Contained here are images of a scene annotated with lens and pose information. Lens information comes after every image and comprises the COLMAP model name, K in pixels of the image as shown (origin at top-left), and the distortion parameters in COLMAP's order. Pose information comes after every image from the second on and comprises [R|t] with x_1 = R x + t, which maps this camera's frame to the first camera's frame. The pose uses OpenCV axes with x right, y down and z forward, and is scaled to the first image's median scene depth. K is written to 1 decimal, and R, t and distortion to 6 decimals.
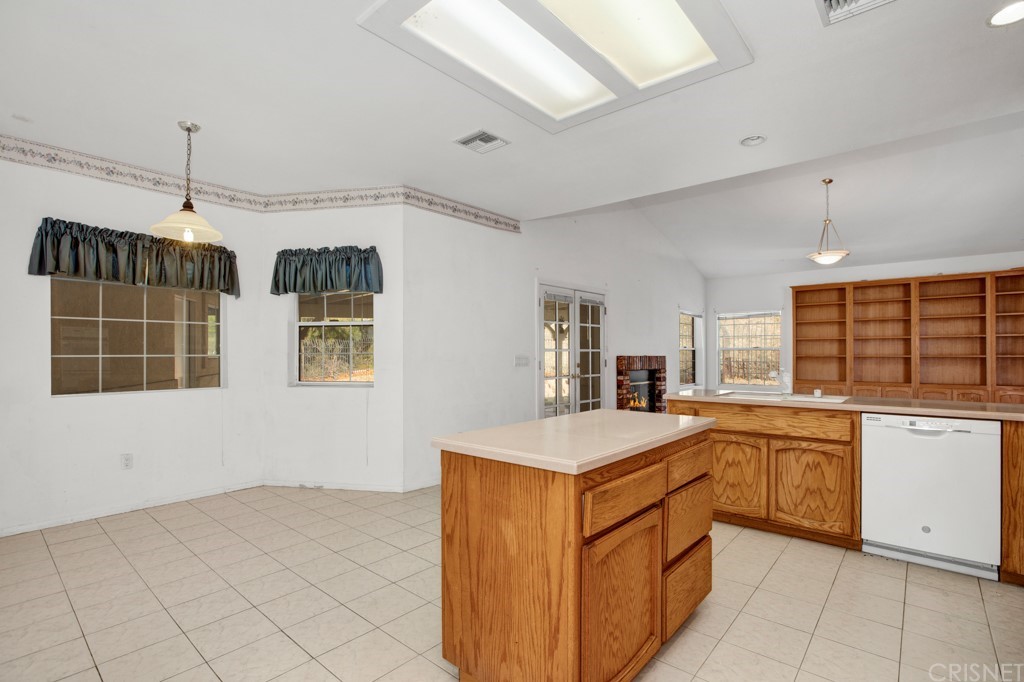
lens RADIAL K [[467.7, 0, 514.7], [0, 467.7, 345.2], [0, 0, 1]] dist [0.000569, 0.000448]
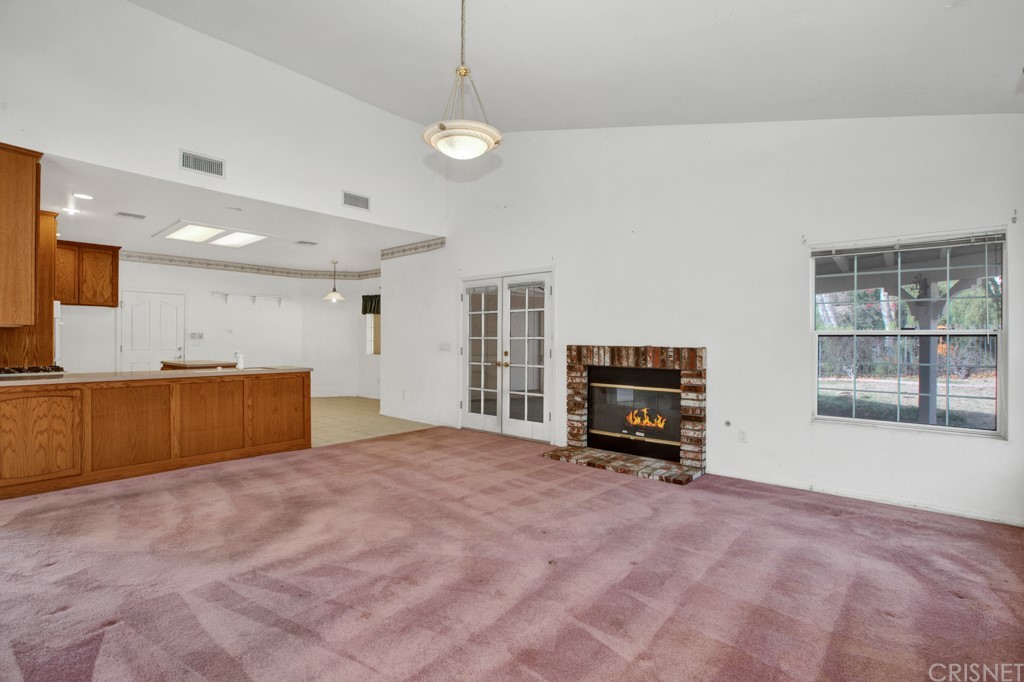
lens RADIAL K [[467.7, 0, 513.5], [0, 467.7, 340.9], [0, 0, 1]] dist [0.000569, 0.000448]
pose [[0.013641, -0.001169, -0.999906, 1.064951], [0.000360, 0.999999, -0.001164, 0.017876], [0.999907, -0.000344, 0.013641, 0.954966]]
